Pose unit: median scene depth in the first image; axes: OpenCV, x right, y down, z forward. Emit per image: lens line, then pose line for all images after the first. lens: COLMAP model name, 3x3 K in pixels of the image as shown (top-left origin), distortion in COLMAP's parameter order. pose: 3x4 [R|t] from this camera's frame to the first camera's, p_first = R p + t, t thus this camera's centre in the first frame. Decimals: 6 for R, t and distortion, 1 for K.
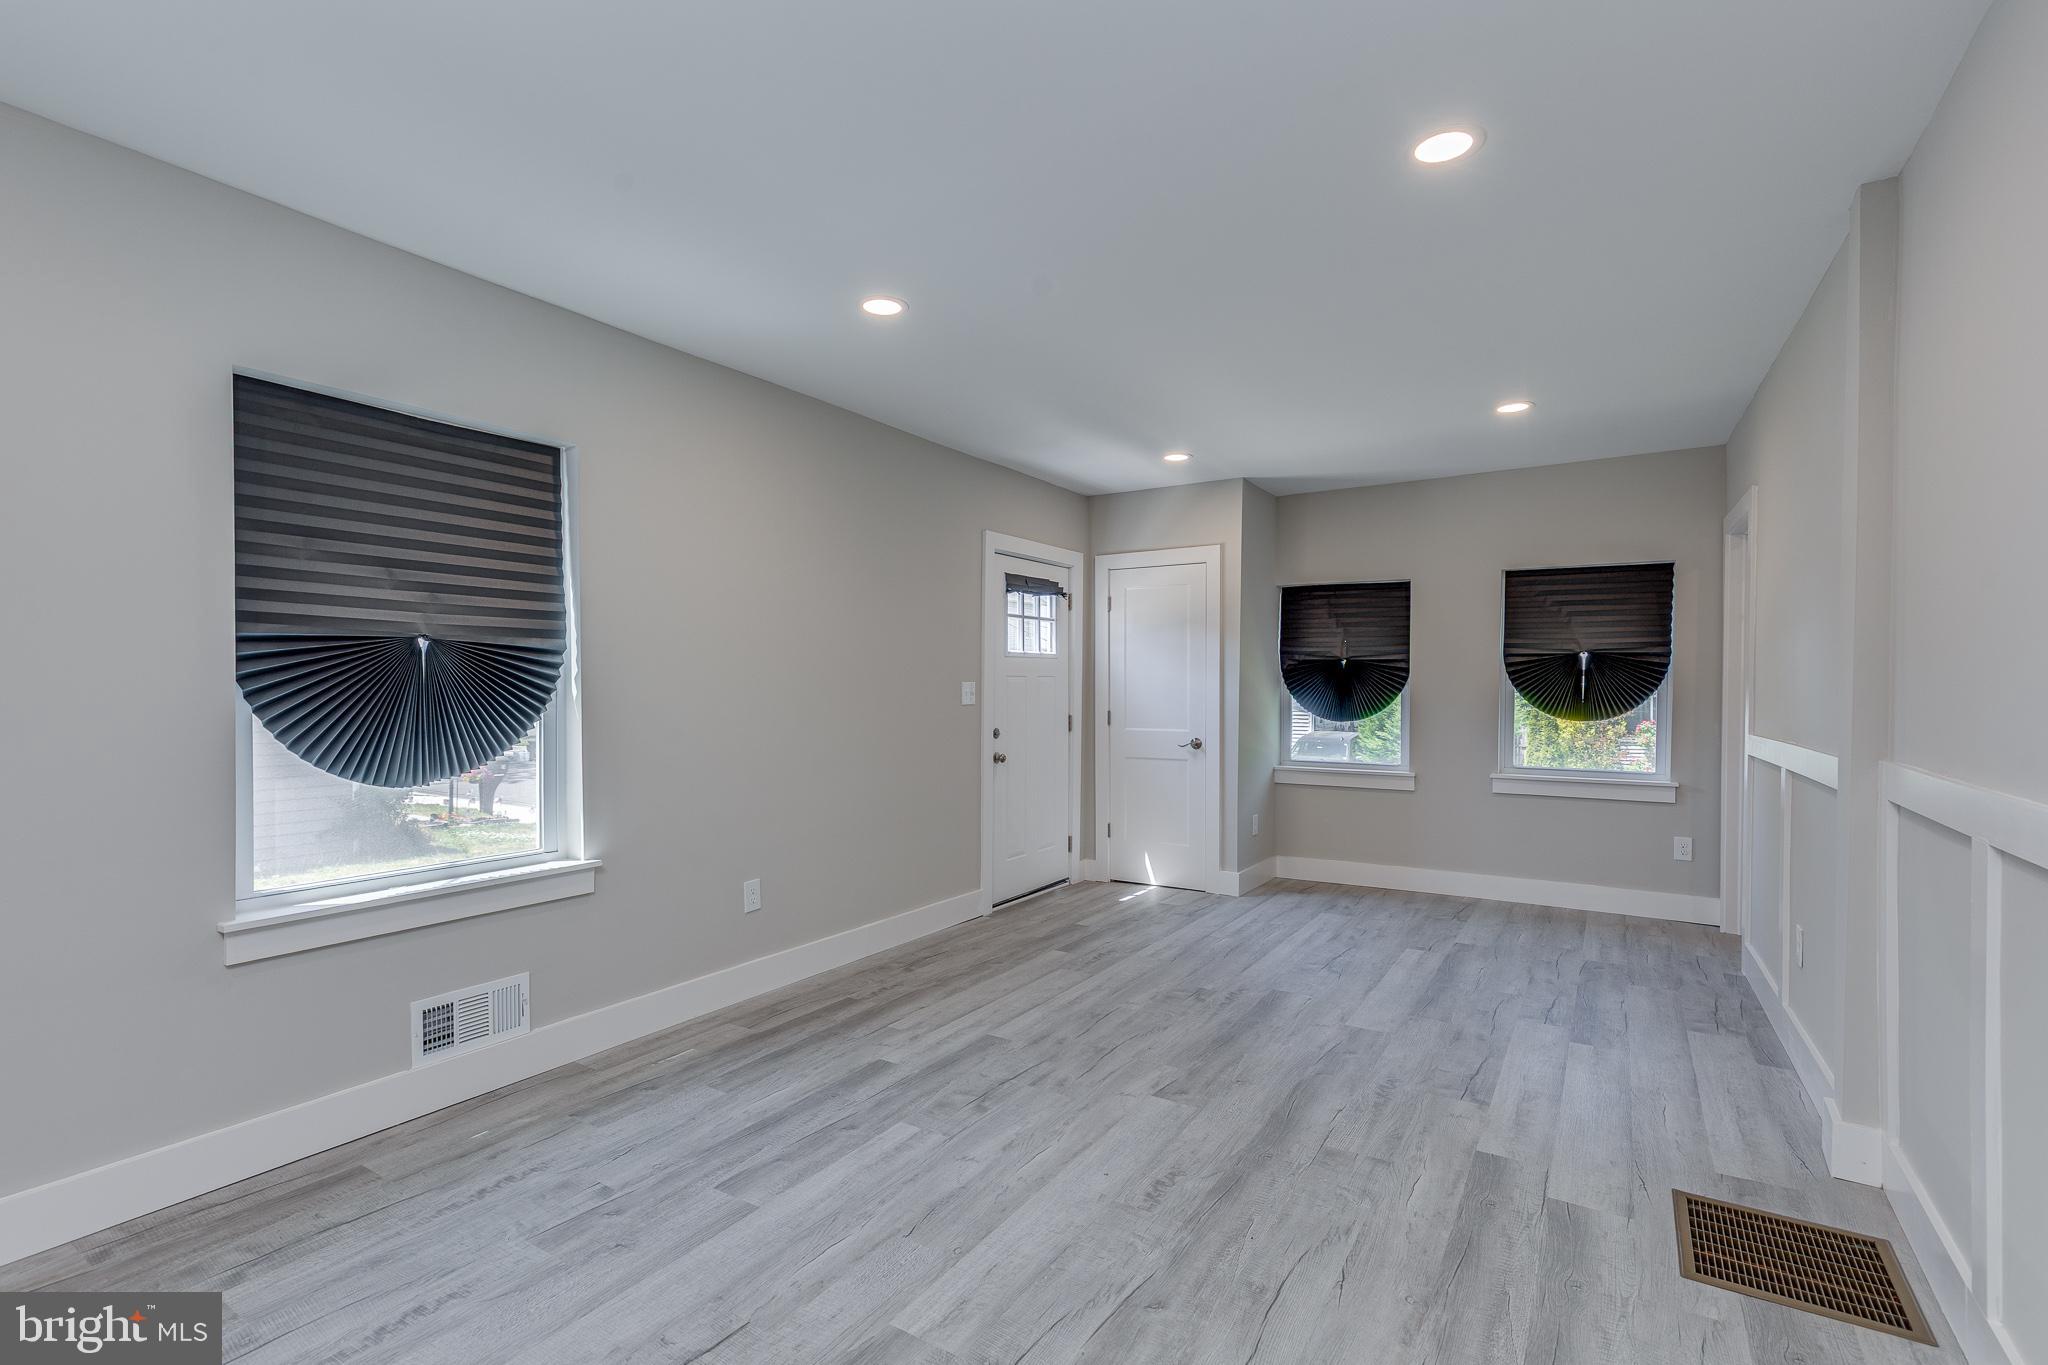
lens RADIAL K [[935.1, 0, 1019.8], [0, 935.1, 700.8], [0, 0, 1]] dist [0.006658, 0.000106]
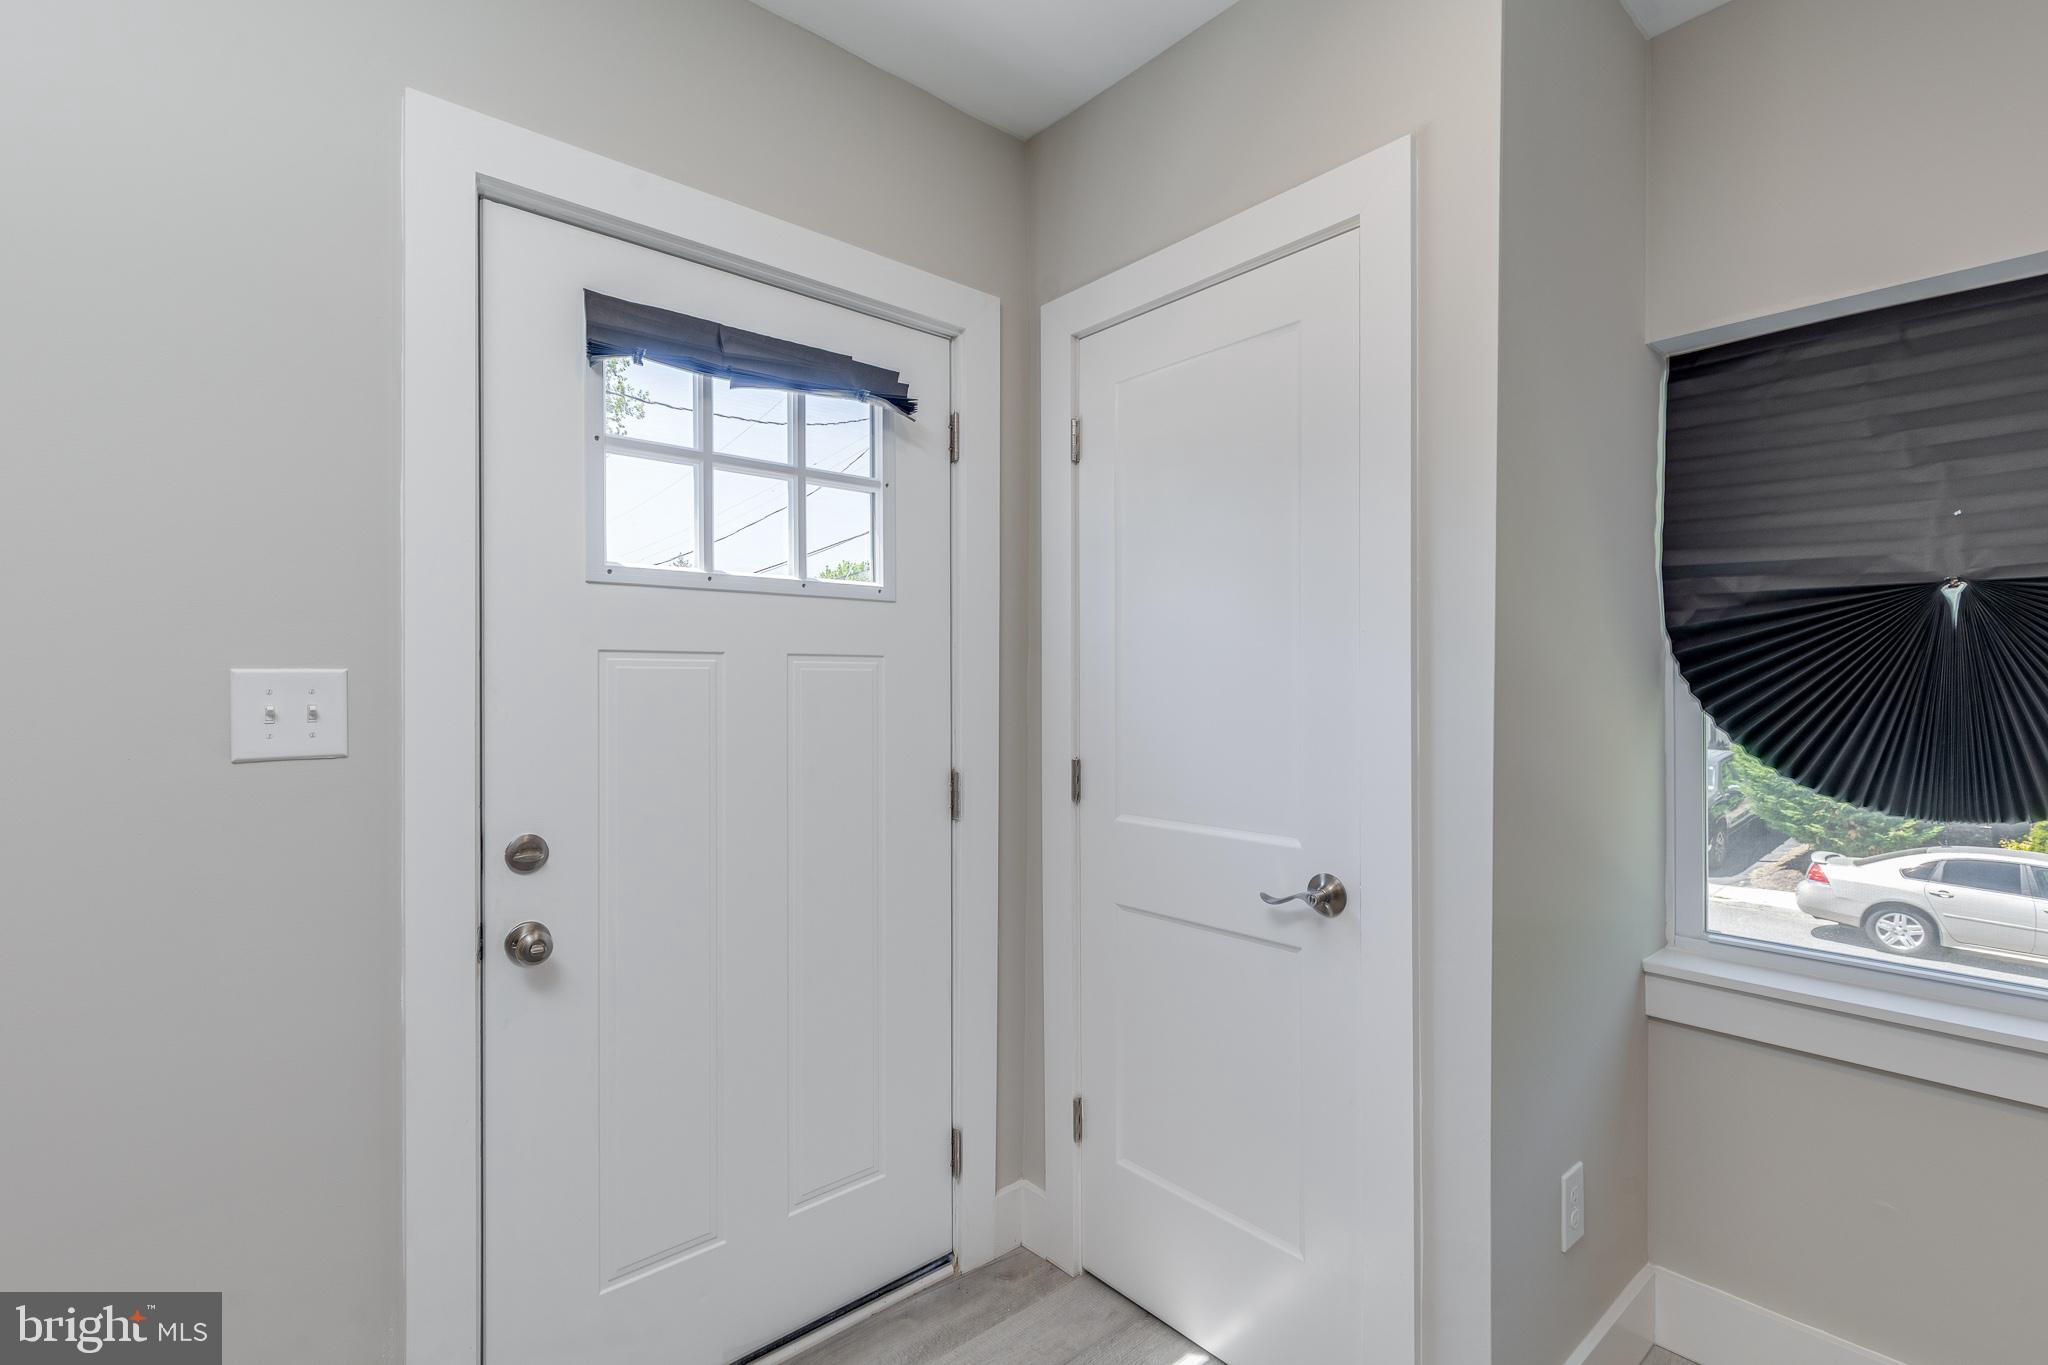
lens RADIAL K [[927.5, 0, 1024.0], [0, 927.5, 682.5], [0, 0, 1]] dist [0.002958, 0.000216]
pose [[0.960745, -0.000391, -0.277432, 0.204010], [-0.005240, 0.999795, -0.019555, -0.011991], [0.277383, 0.020241, 0.960546, 0.814020]]
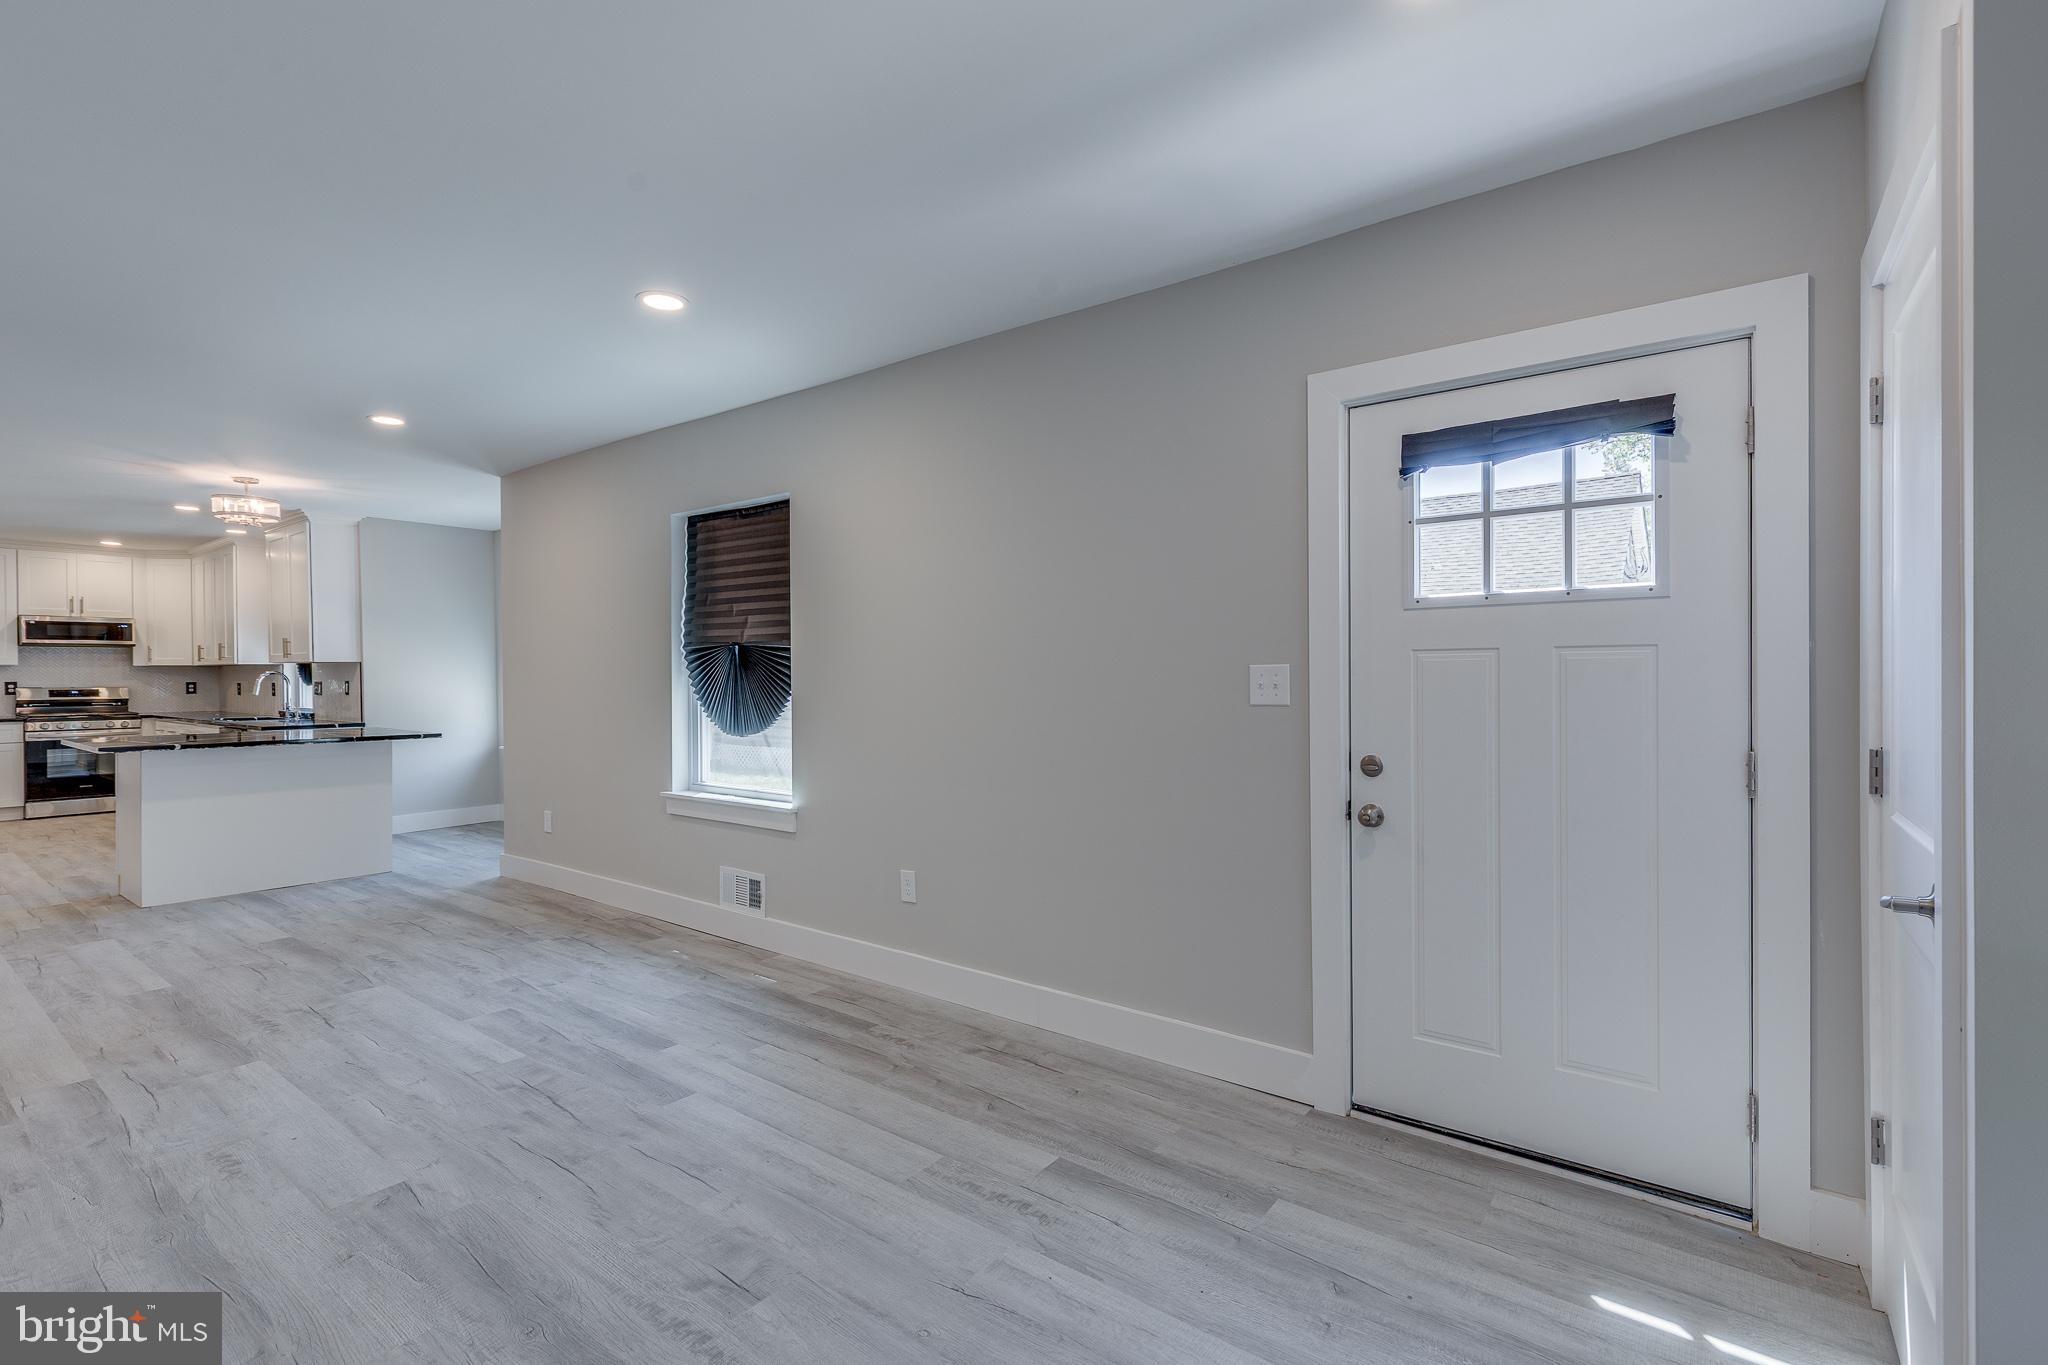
lens RADIAL K [[922.2, 0, 1021.6], [0, 922.2, 674.9], [0, 0, 1]] dist [0.002590, 0.000303]
pose [[-0.076479, 0.001446, -0.997070, 0.504997], [-0.012172, 0.999923, 0.002384, -0.013180], [0.996997, 0.012319, -0.076456, 0.895649]]
